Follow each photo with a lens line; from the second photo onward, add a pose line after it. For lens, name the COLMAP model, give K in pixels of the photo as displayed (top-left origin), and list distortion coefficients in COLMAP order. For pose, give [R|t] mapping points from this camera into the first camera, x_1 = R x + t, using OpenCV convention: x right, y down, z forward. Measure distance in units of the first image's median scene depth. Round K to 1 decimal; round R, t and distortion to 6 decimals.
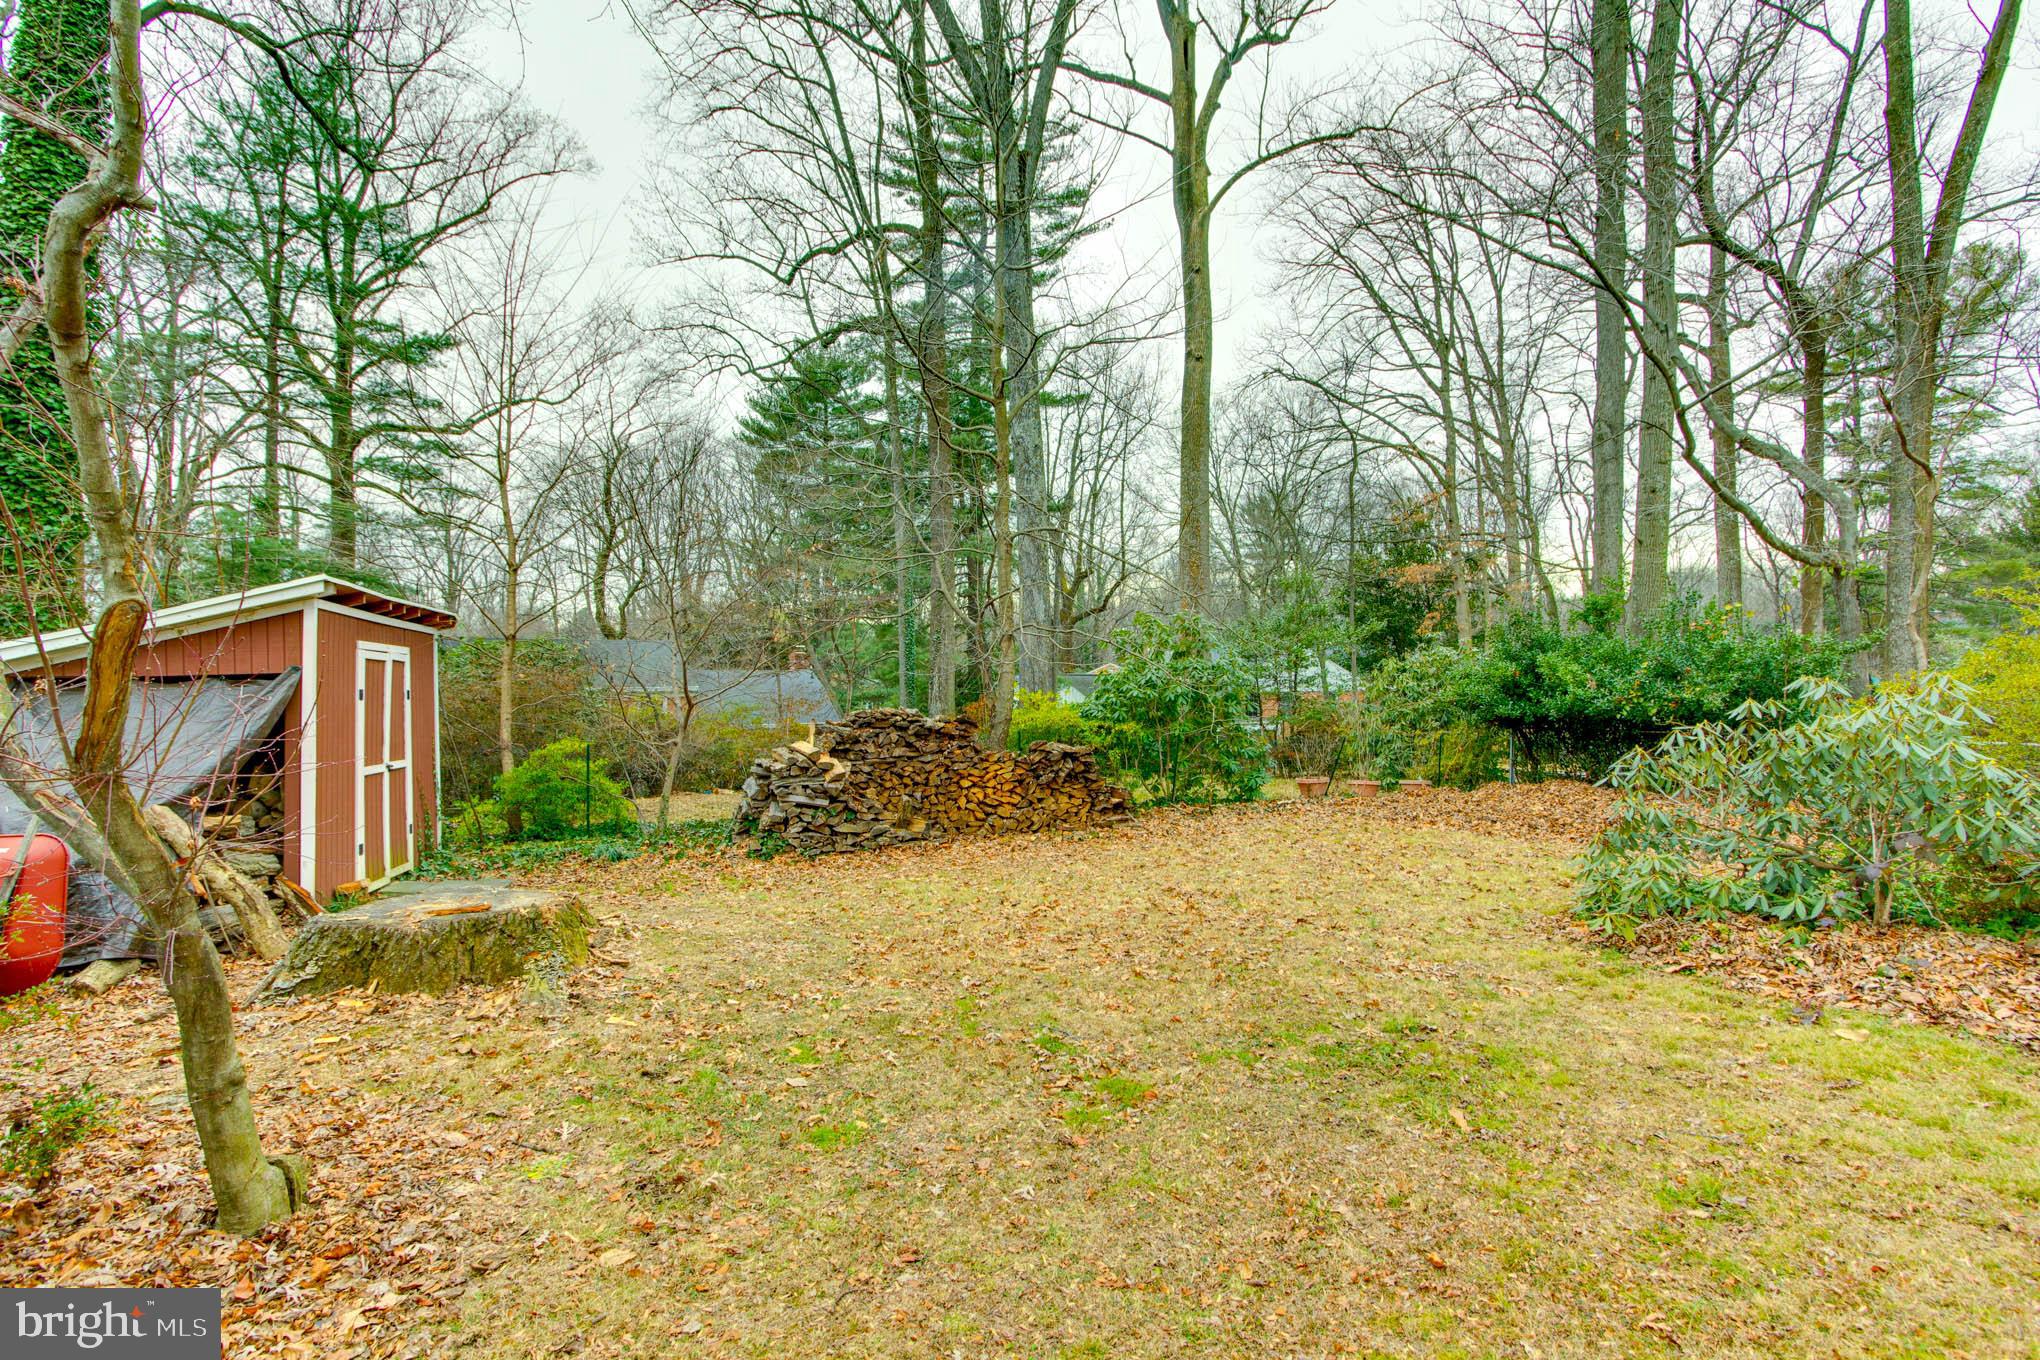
lens RADIAL K [[952.7, 0, 1041.6], [0, 952.7, 685.1], [0, 0, 1]] dist [-0.021199, 0.007262]
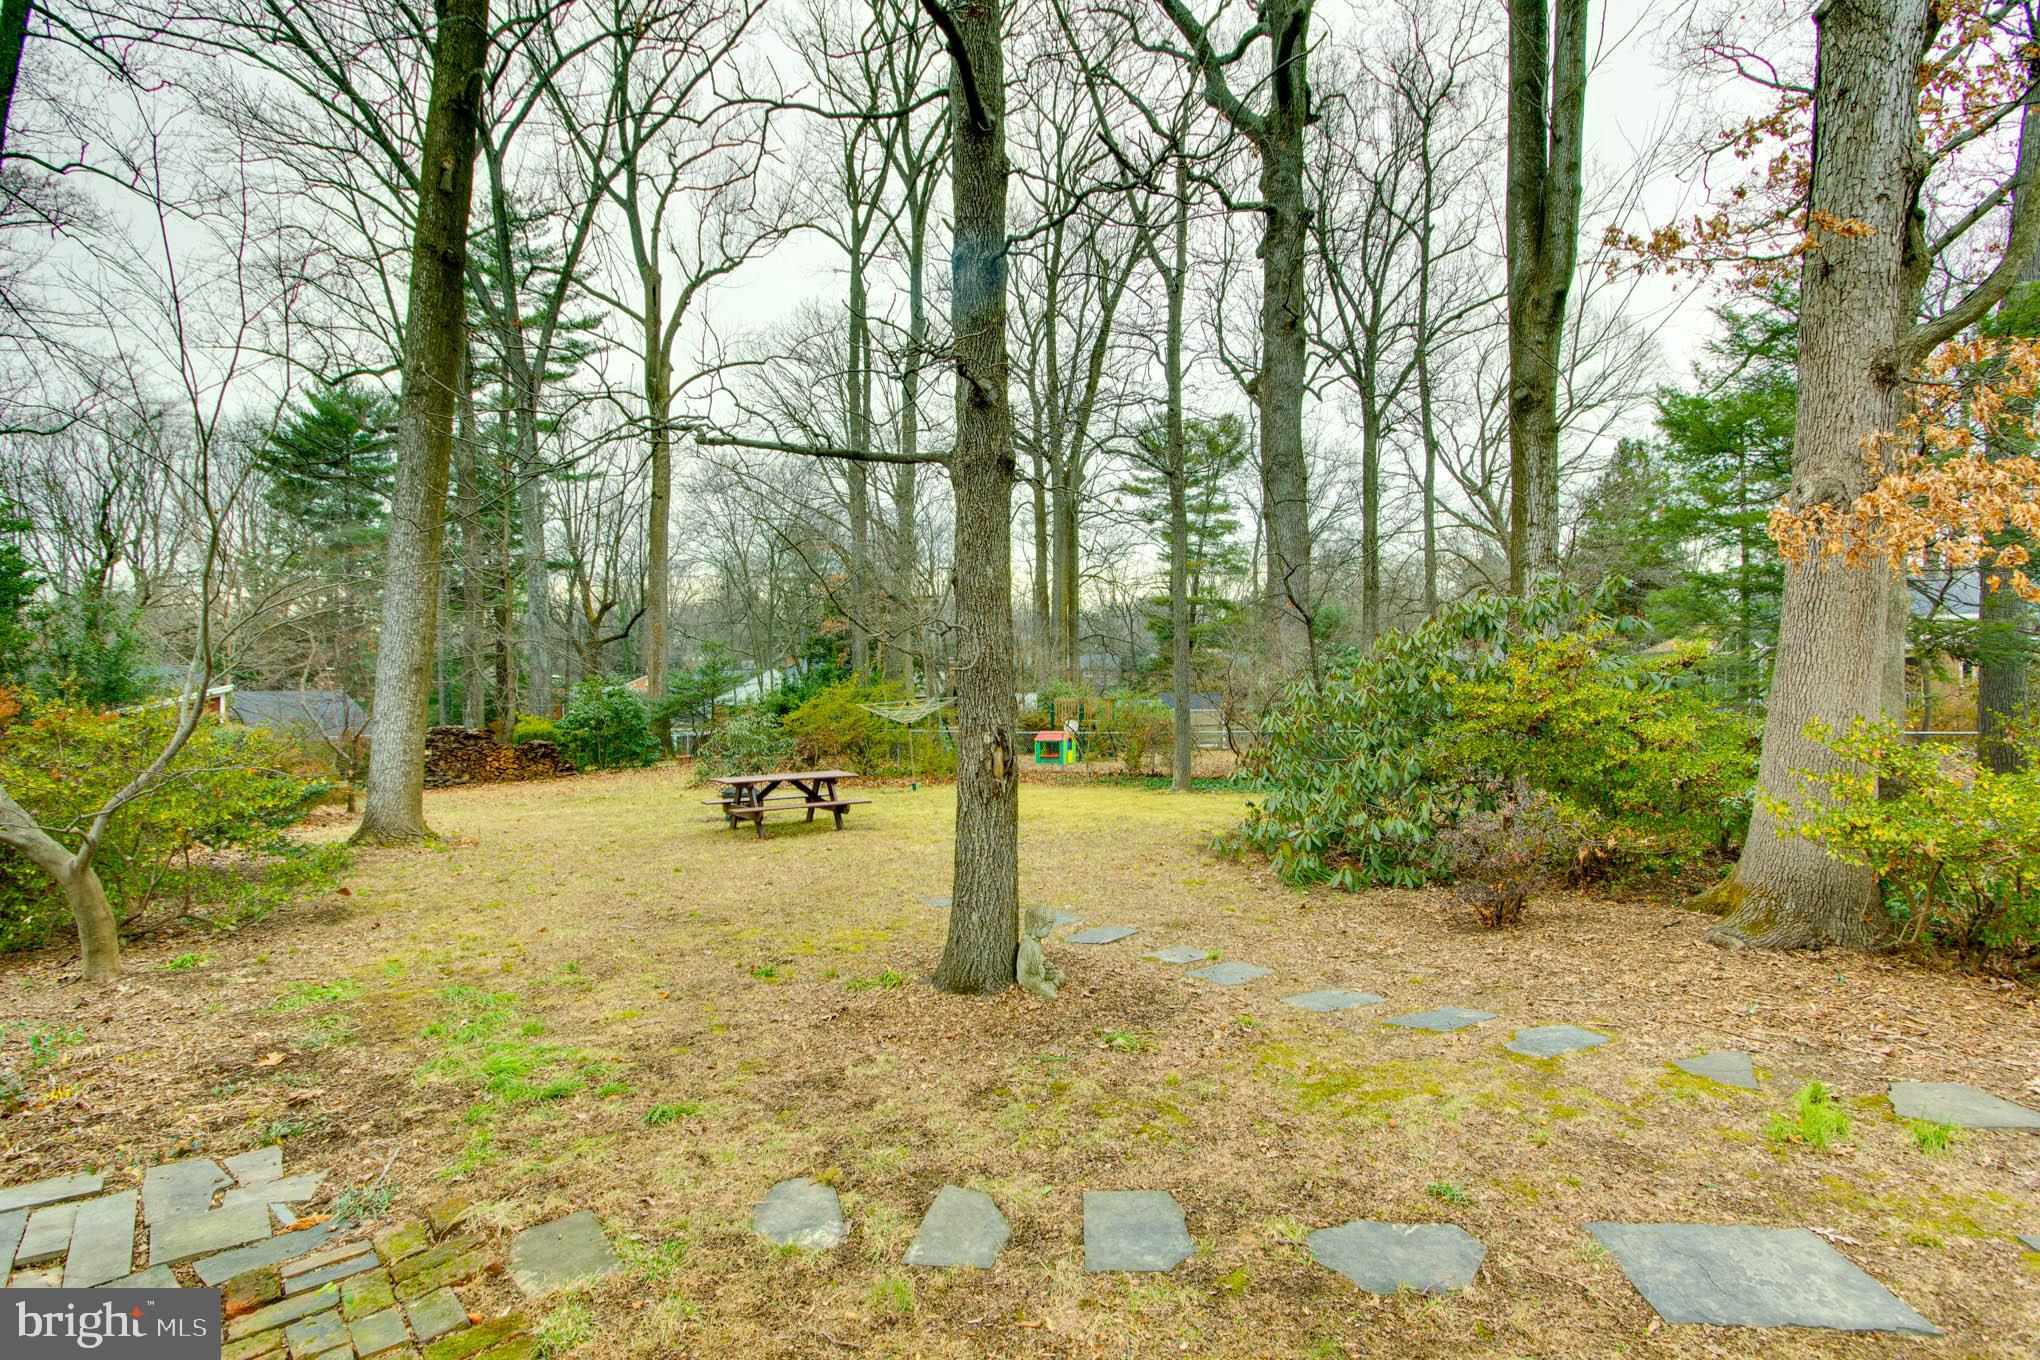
lens RADIAL K [[949.8, 0, 1020.0], [0, 949.8, 680.0], [0, 0, 1]] dist [-0.018066, 0.000610]
pose [[0.911065, -0.002368, 0.412255, 0.060982], [0.007730, 0.999906, -0.011340, -0.019798], [-0.412190, 0.013519, 0.910998, -0.659296]]
